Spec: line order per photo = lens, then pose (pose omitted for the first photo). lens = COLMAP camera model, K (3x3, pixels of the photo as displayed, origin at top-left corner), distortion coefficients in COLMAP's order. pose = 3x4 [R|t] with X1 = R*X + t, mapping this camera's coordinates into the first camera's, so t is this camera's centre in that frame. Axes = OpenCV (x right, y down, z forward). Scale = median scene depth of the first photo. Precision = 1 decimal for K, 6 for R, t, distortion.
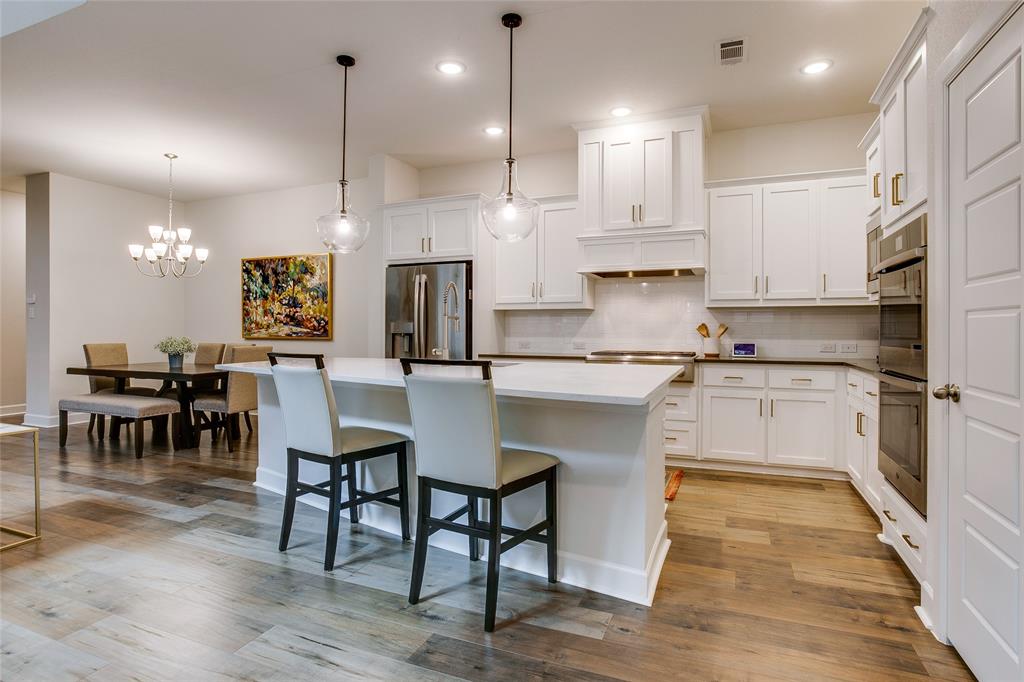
lens RADIAL K [[520.2, 0, 508.7], [0, 520.2, 330.7], [0, 0, 1]] dist [-0.017362, 0.005632]
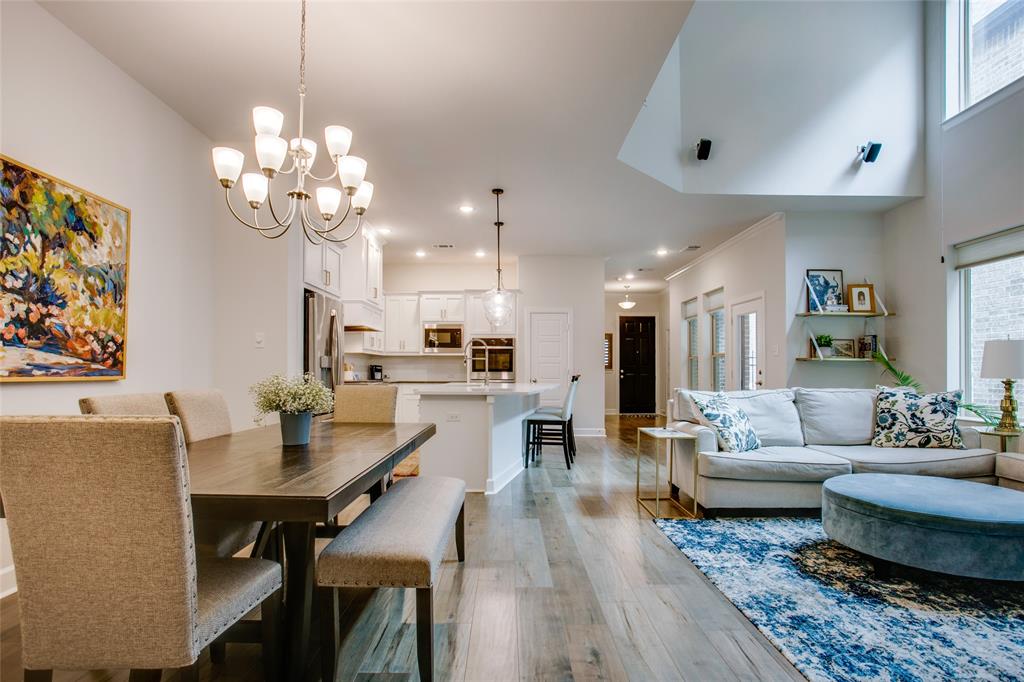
lens RADIAL K [[520.2, 0, 512.5], [0, 520.2, 367.3], [0, 0, 1]] dist [-0.017362, 0.005632]
pose [[-0.412392, -0.000021, 0.911007, -0.924366], [-0.008213, 0.999959, -0.003695, 0.003271], [-0.910970, -0.009006, -0.412375, 0.831134]]
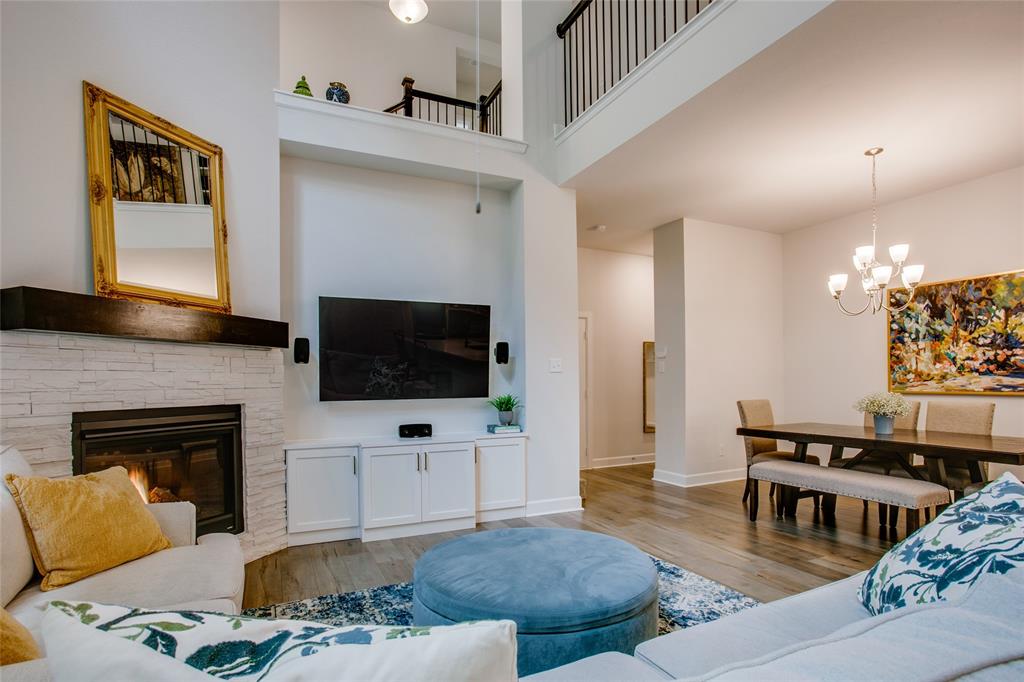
lens RADIAL K [[520.2, 0, 518.0], [0, 520.2, 388.8], [0, 0, 1]] dist [-0.017362, 0.005632]
pose [[0.761688, -0.000728, -0.647944, -0.463992], [0.009554, 0.999903, 0.010108, -0.005304], [0.647873, -0.013890, 0.761621, 0.073540]]
